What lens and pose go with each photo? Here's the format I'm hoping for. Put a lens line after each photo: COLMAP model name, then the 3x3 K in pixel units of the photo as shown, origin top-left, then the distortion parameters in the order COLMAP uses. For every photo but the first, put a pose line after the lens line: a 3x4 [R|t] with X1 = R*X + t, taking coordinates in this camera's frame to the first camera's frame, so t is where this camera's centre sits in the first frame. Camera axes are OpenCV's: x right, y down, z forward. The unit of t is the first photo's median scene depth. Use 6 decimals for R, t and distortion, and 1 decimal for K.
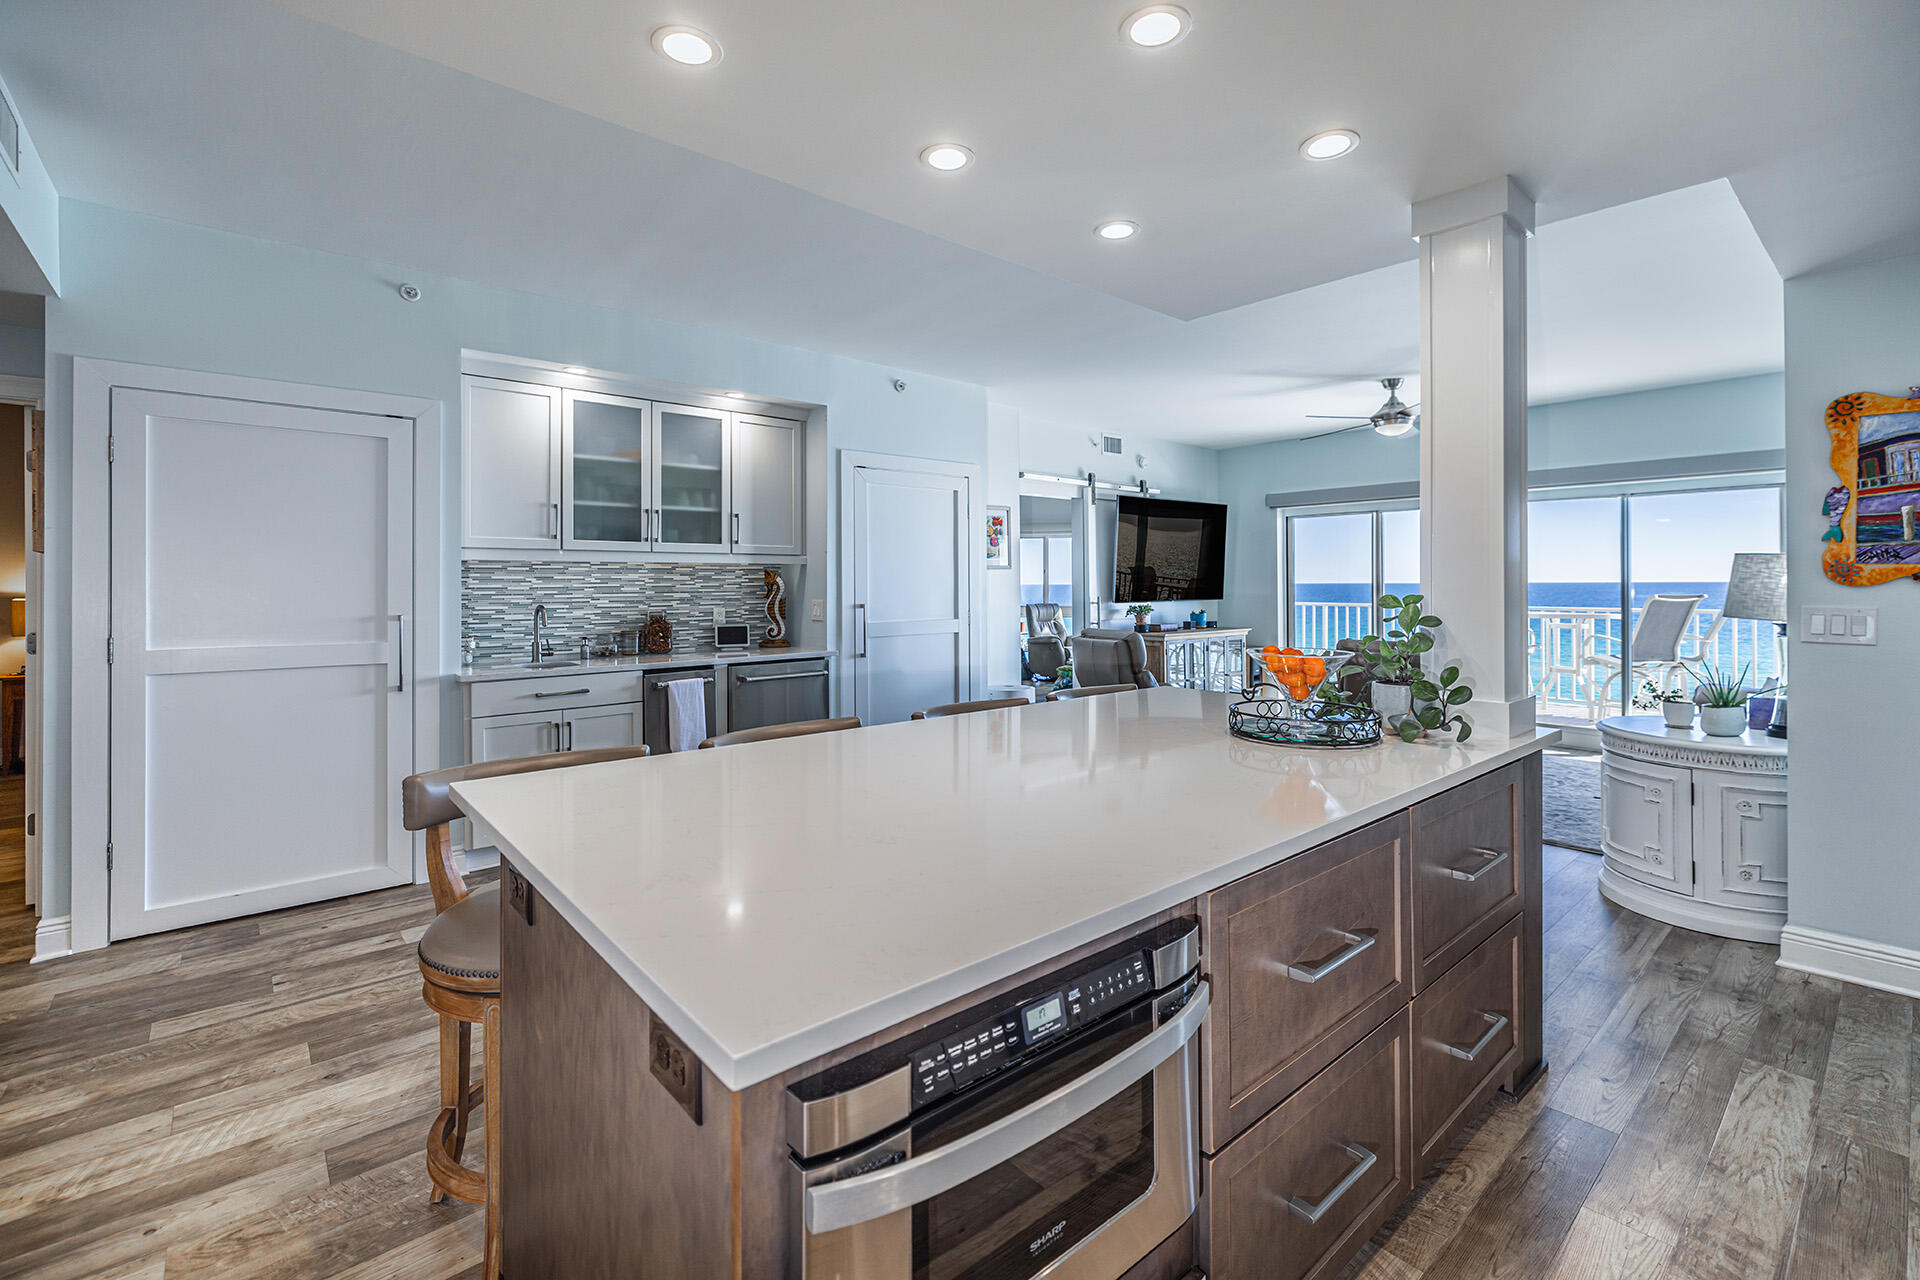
lens RADIAL K [[829.1, 0, 960.5], [0, 829.1, 585.5], [0, 0, 1]] dist [0.003602, 0.000332]
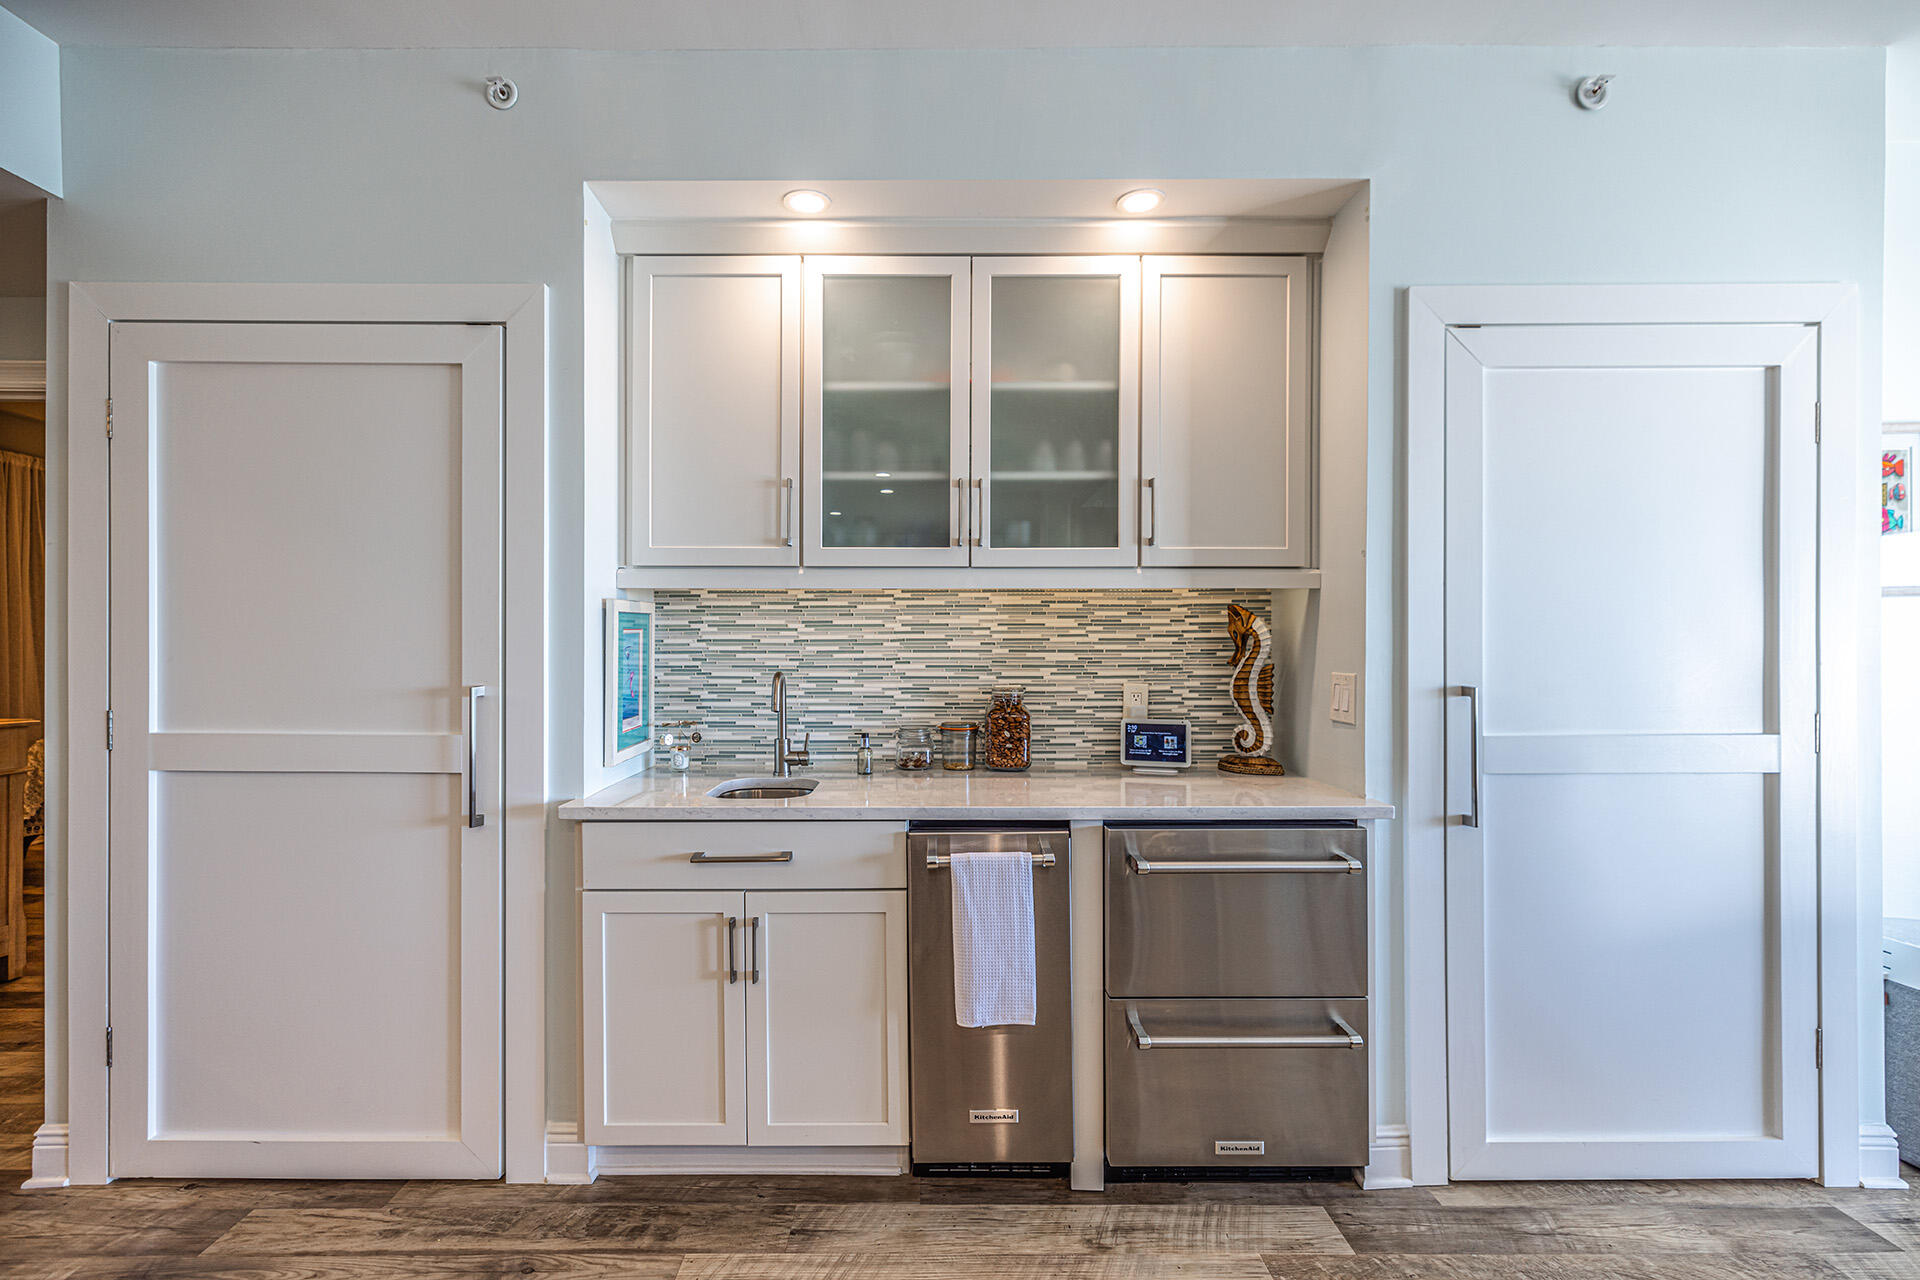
lens RADIAL K [[860.6, 0, 960.0], [0, 860.6, 640.0], [0, 0, 1]] dist [-0.014042, -0.000087]
pose [[0.786410, 0.001219, -0.617703, -0.062380], [-0.006223, 0.999963, -0.005949, 0.005278], [0.617673, 0.008522, 0.786389, 0.577715]]
